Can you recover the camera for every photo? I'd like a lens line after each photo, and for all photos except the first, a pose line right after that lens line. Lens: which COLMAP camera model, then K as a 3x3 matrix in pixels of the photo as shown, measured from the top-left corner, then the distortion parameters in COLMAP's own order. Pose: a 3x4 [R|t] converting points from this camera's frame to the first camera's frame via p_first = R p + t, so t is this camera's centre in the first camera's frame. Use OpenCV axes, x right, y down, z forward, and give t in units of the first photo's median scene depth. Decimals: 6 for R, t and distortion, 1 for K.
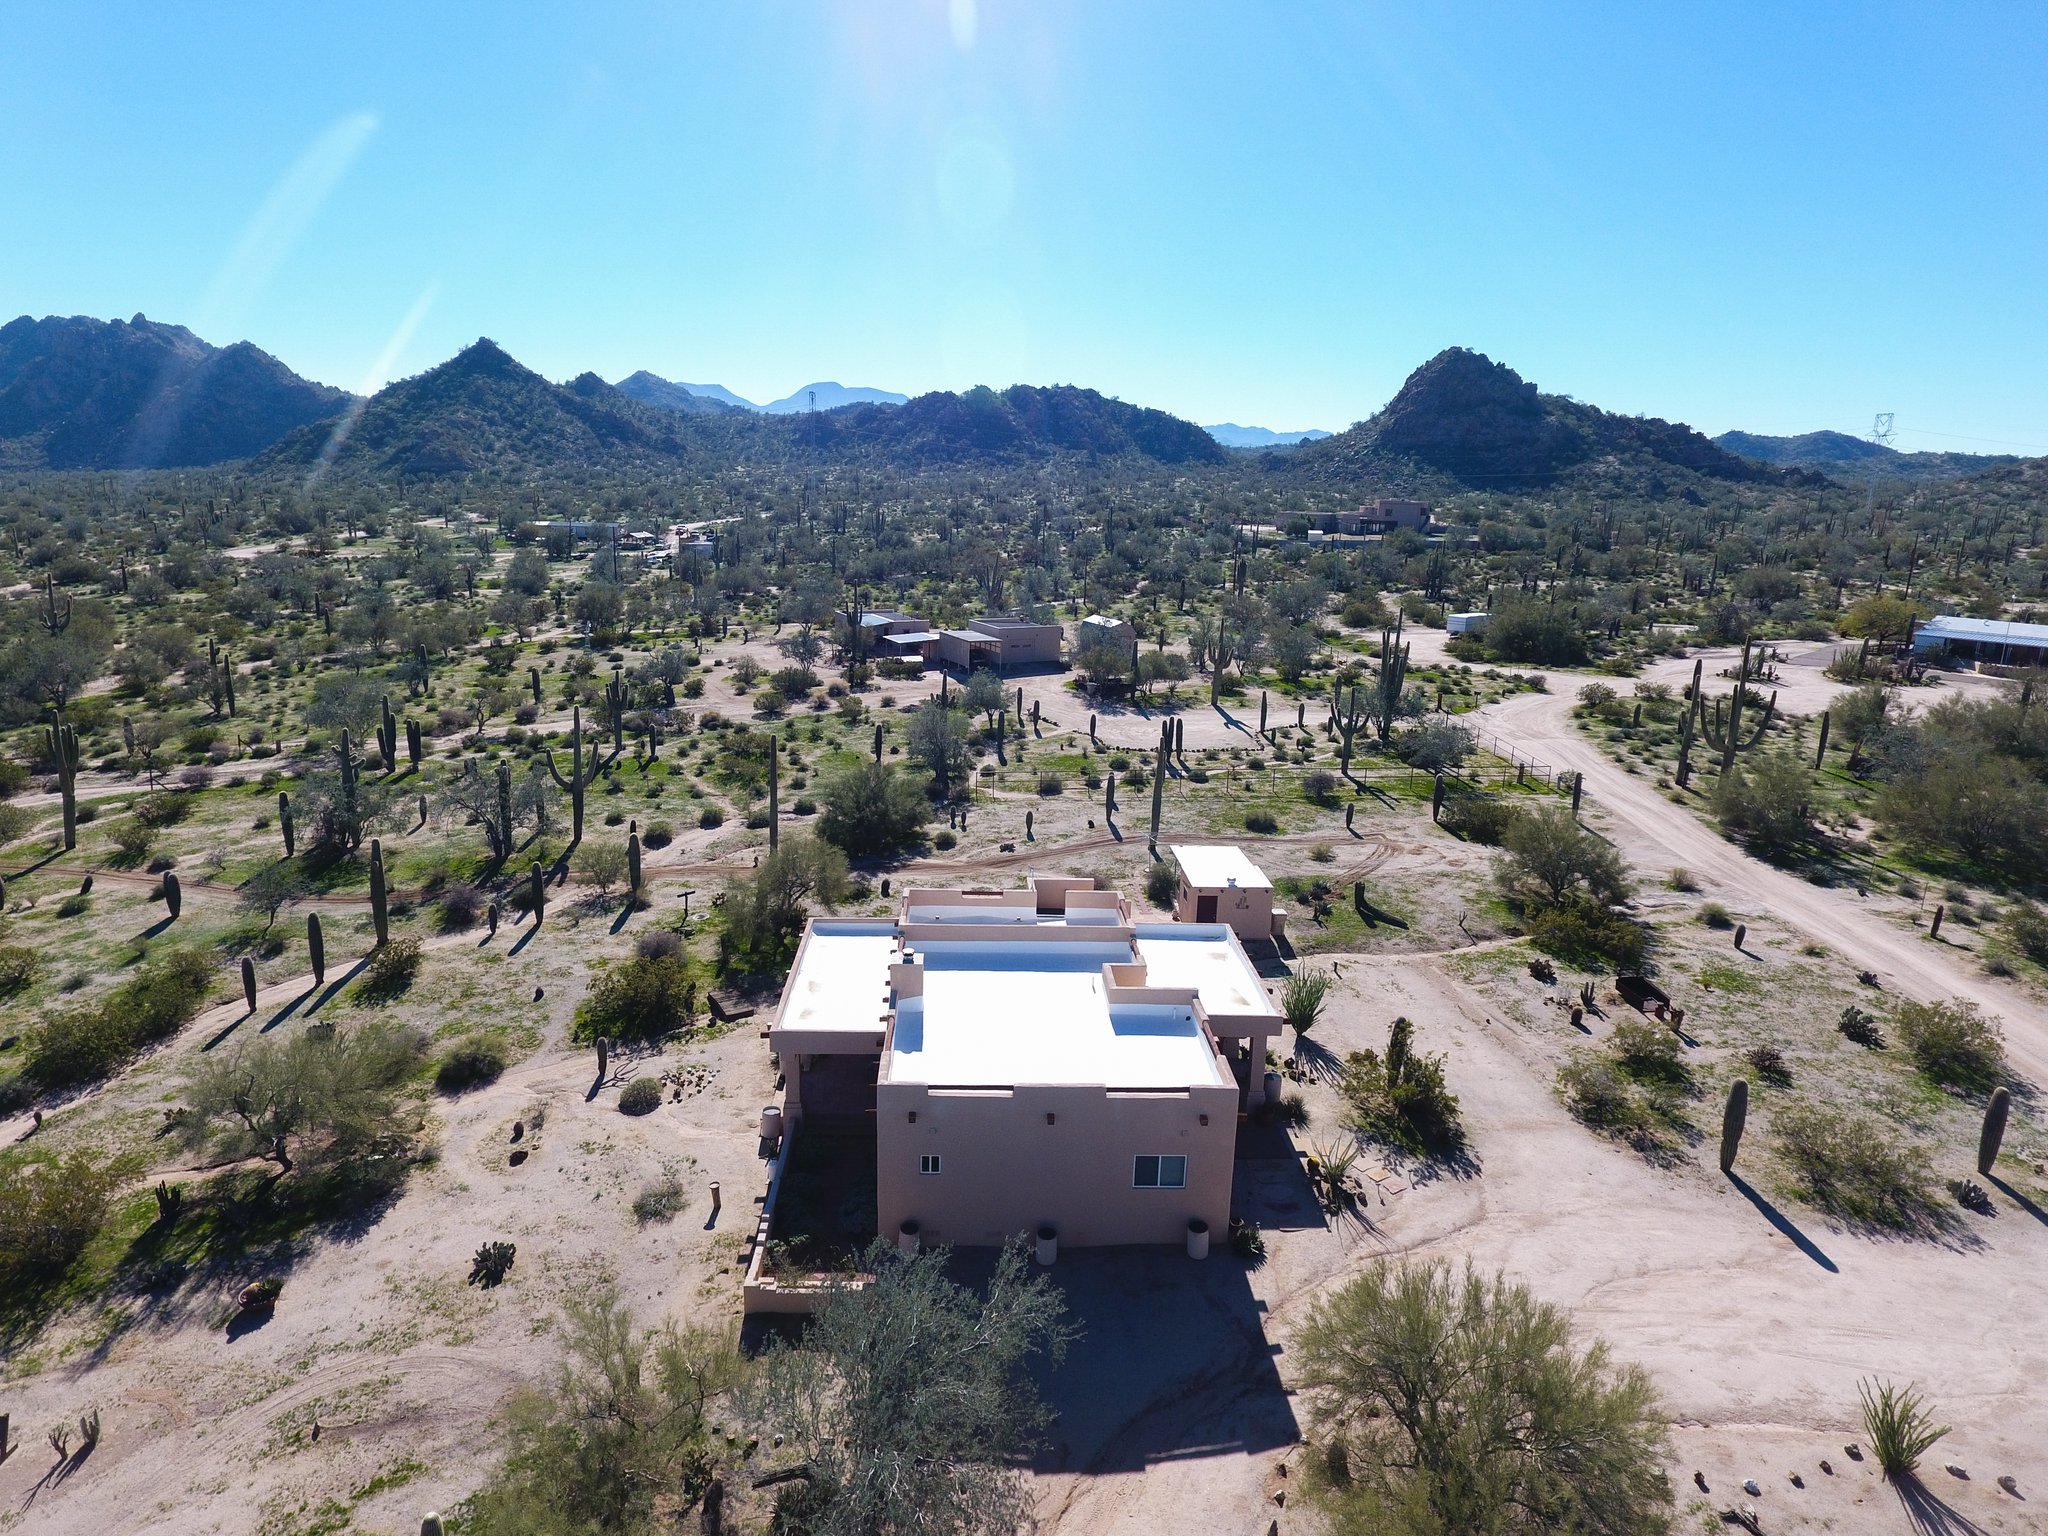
lens RADIAL K [[1188.9, 0, 995.1], [0, 1188.9, 749.4], [0, 0, 1]] dist [-0.003126, -0.001131]
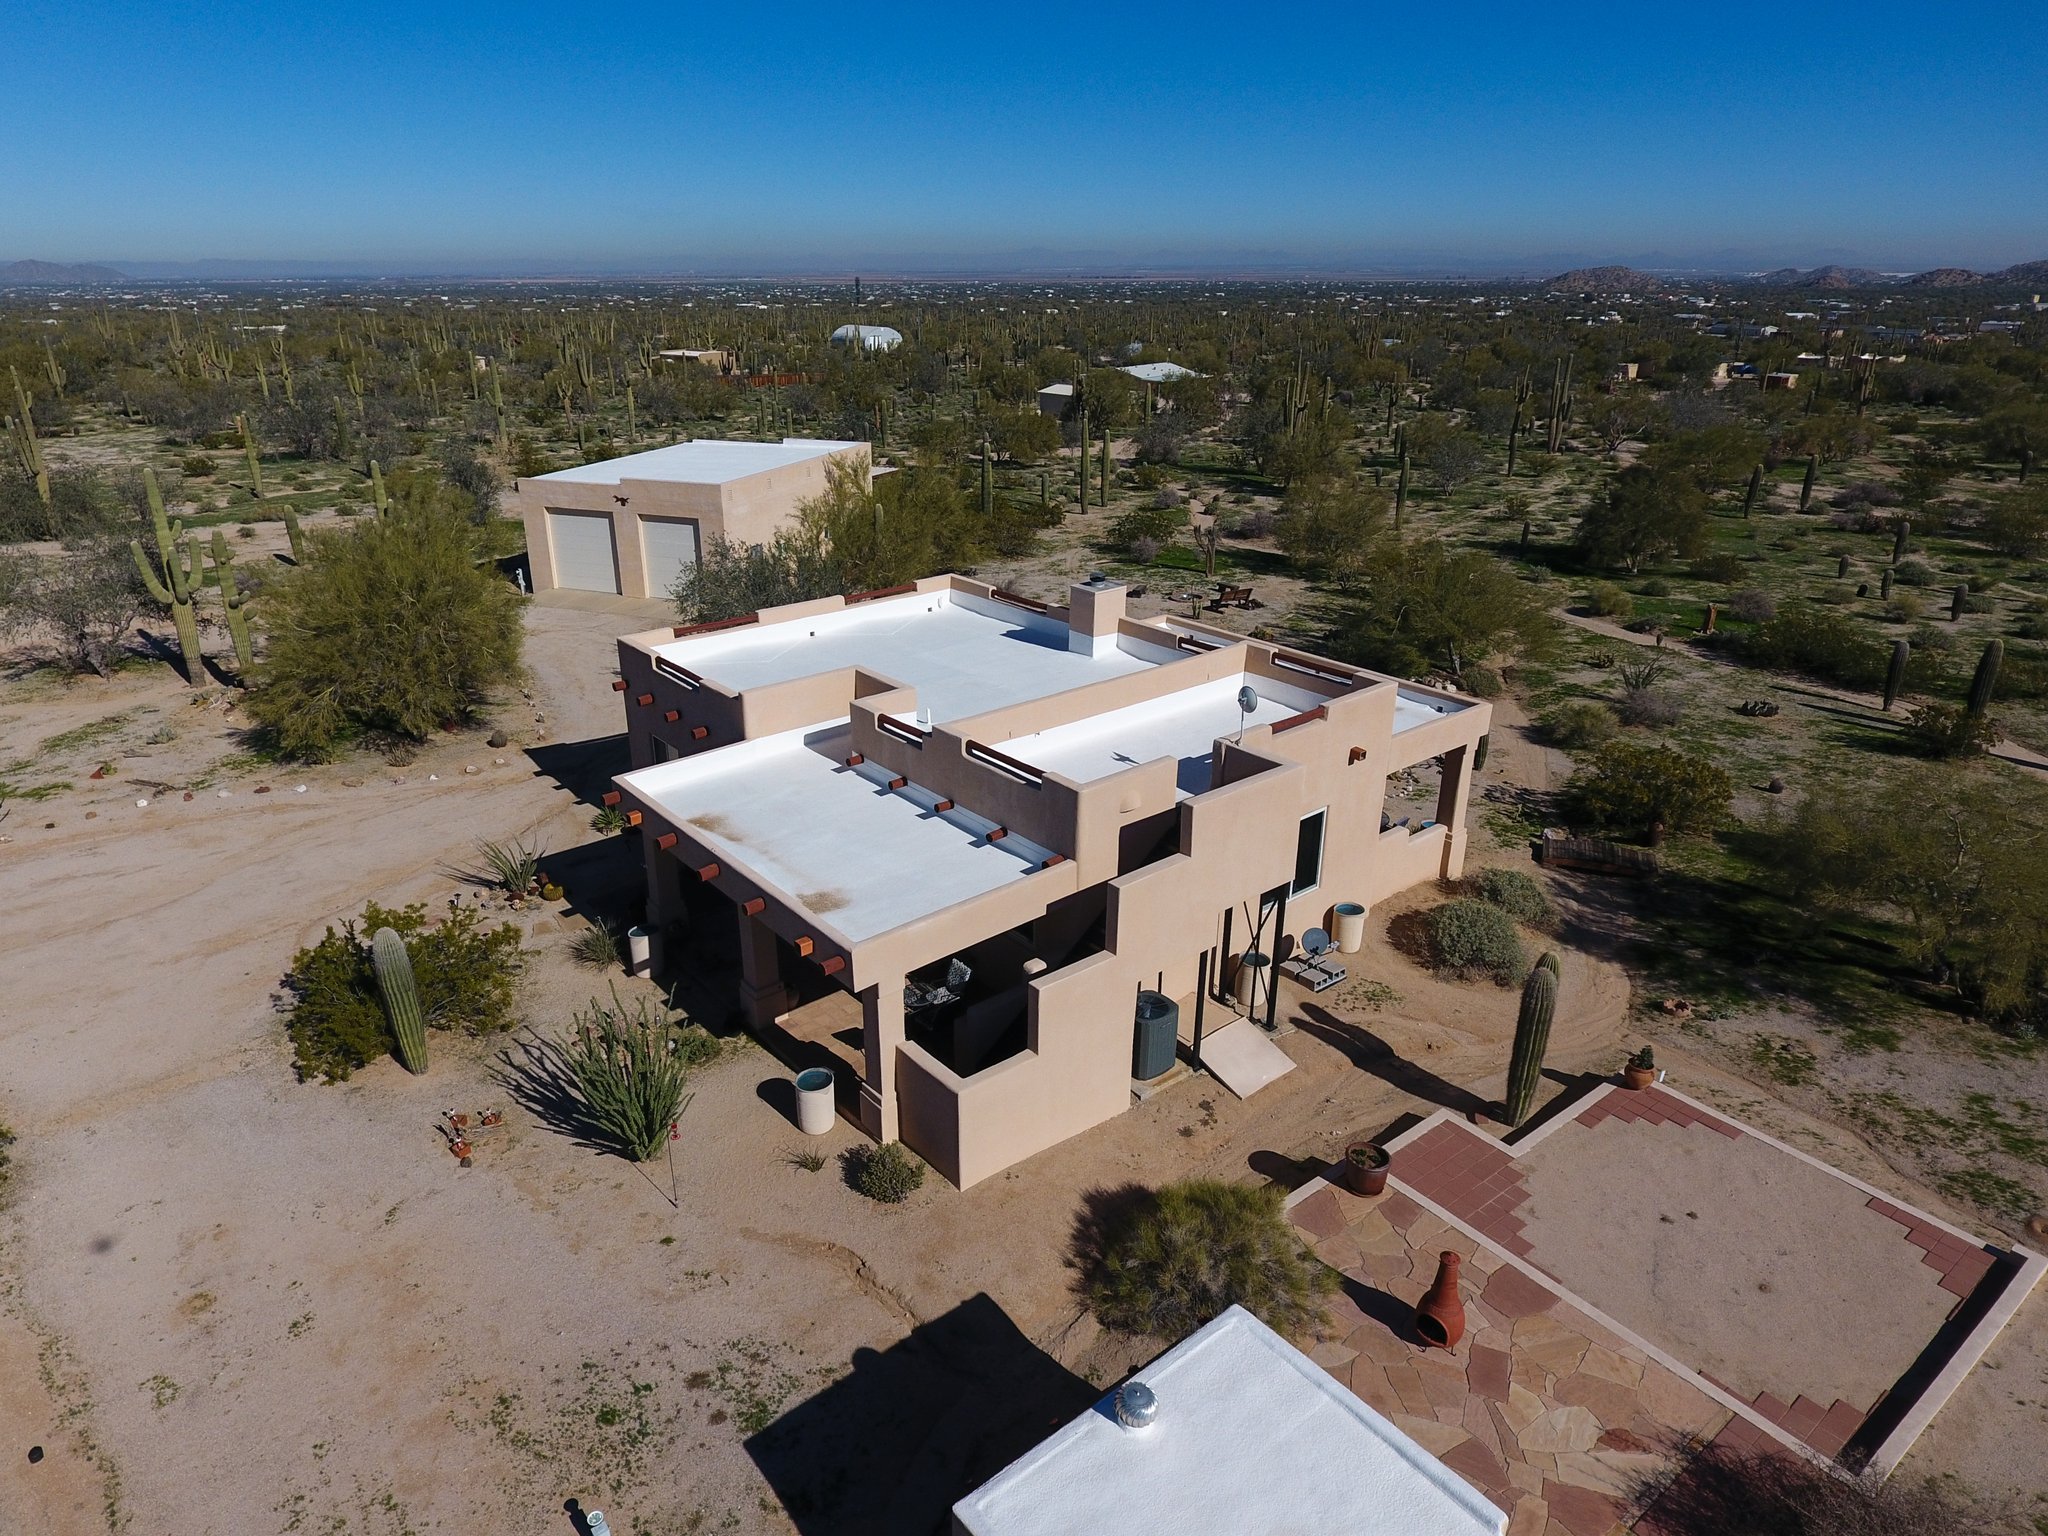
lens RADIAL K [[1252.6, 0, 1003.3], [0, 1252.6, 767.6], [0, 0, 1]] dist [-0.003032, -0.001260]
pose [[-0.787221, 0.213119, -0.578673, 0.261892], [-0.153933, 0.840766, 0.519054, -0.073153], [0.597149, 0.497687, -0.629063, 0.882577]]
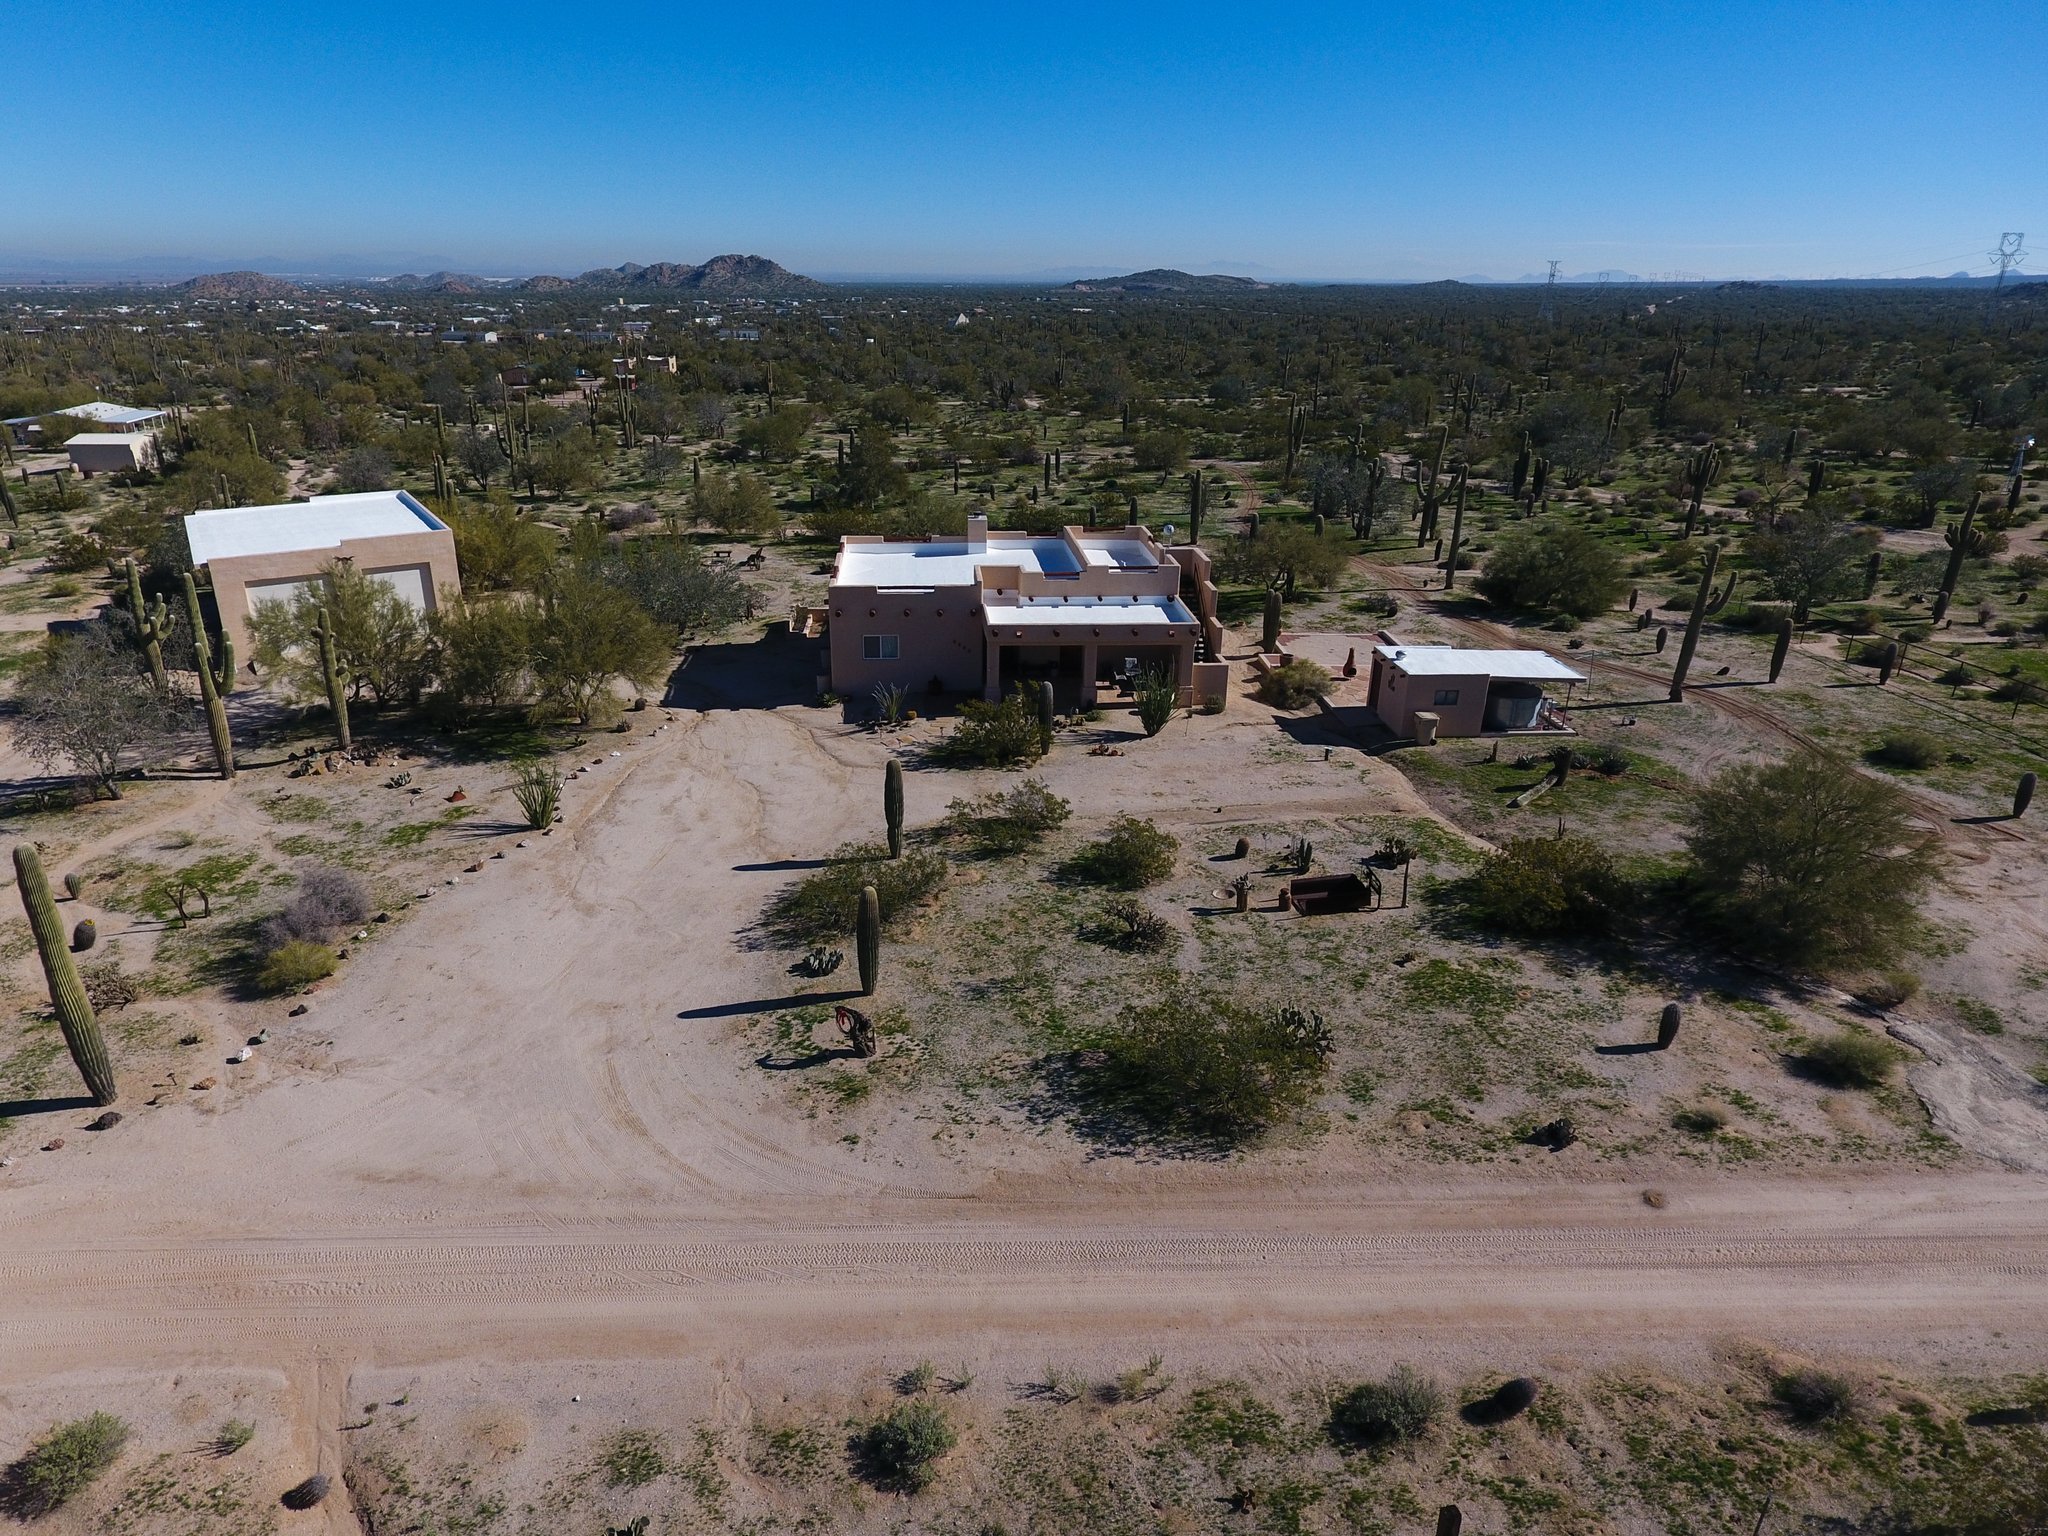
lens RADIAL K [[1208.6, 0, 1000.5], [0, 1208.6, 765.5], [0, 0, 1]] dist [-0.004440, 0.000804]
pose [[0.047438, 0.357831, -0.932581, 0.829910], [-0.236371, 0.911136, 0.337579, -0.032049], [0.970504, 0.204421, 0.127803, 0.525237]]
